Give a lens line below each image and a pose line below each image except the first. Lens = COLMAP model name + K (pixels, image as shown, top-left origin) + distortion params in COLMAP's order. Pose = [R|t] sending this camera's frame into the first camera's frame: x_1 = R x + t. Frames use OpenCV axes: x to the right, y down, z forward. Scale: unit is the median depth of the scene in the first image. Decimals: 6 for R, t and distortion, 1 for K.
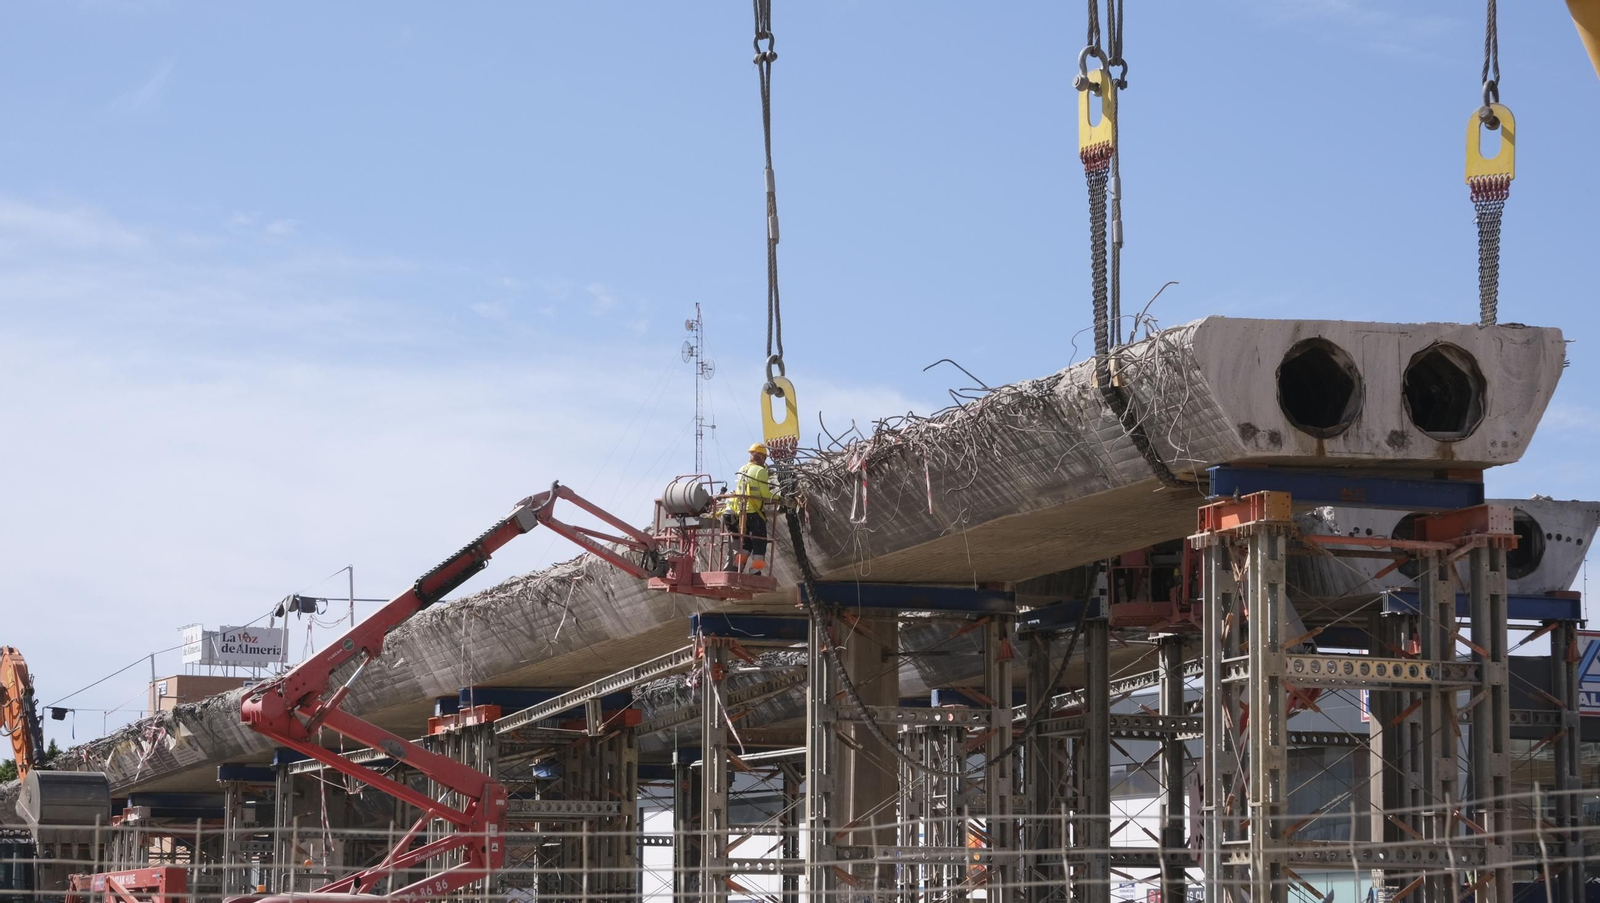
lens RADIAL K [[3731.2, 0, 764.6], [0, 3731.2, 429.6], [0, 0, 1]] dist [0.028725, 0.000000]
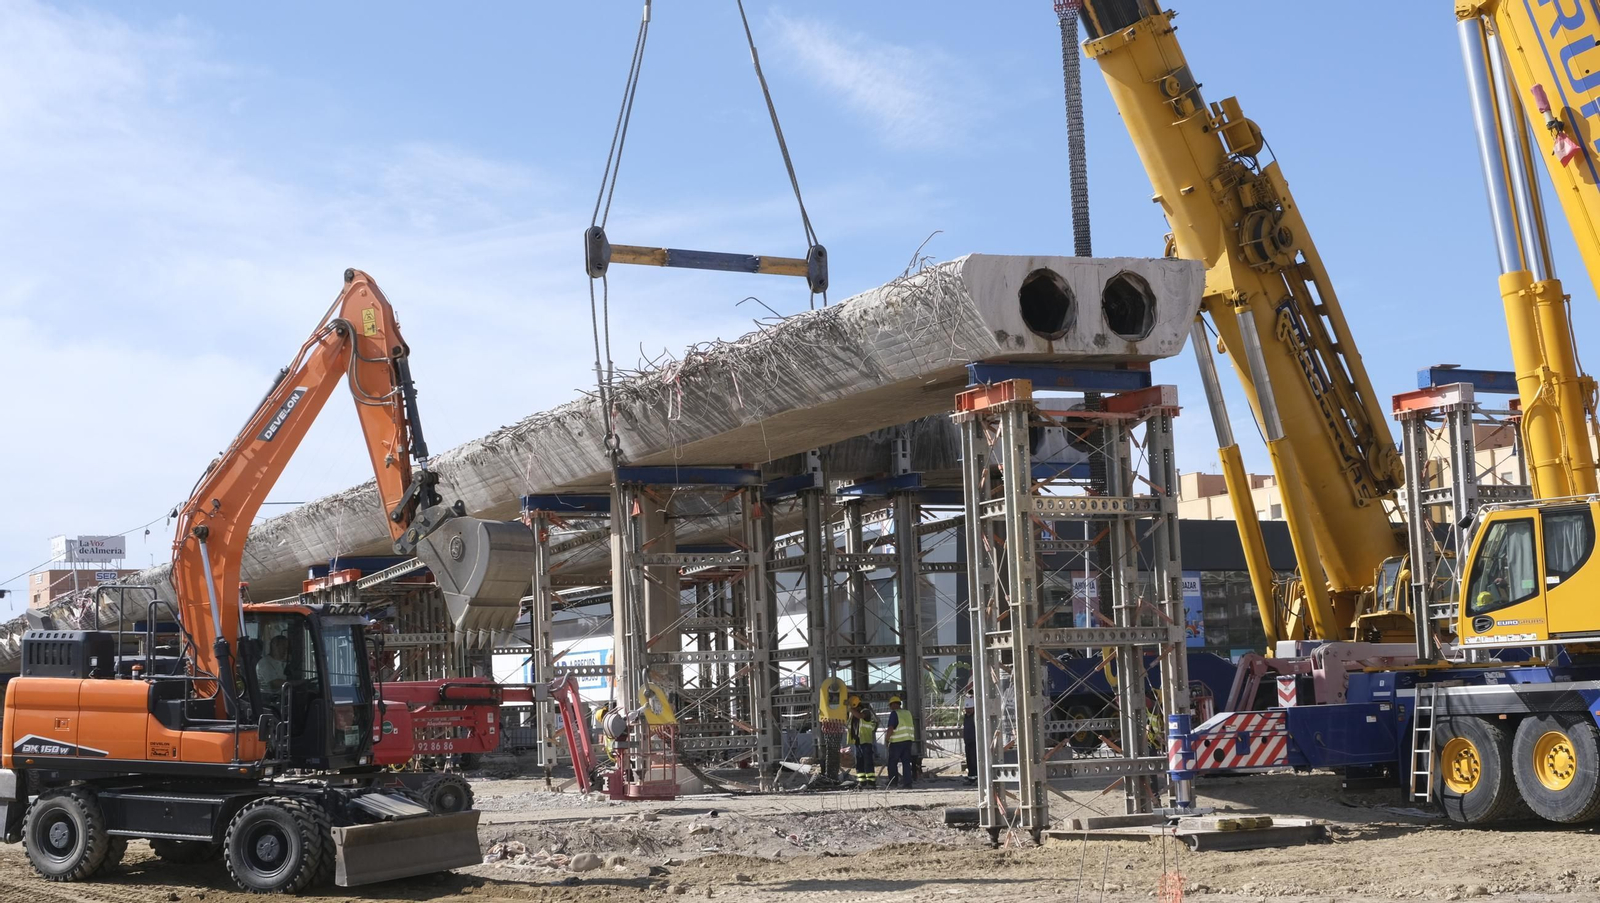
lens RADIAL K [[2362.5, 0, 786.6], [0, 2362.5, 433.5], [0, 0, 1]] dist [-0.021357, 0.000000]
pose [[0.986491, -0.031106, 0.160834, -0.087454], [0.028686, 0.999438, 0.017347, 0.018240], [-0.161283, -0.012499, 0.986829, 0.139015]]
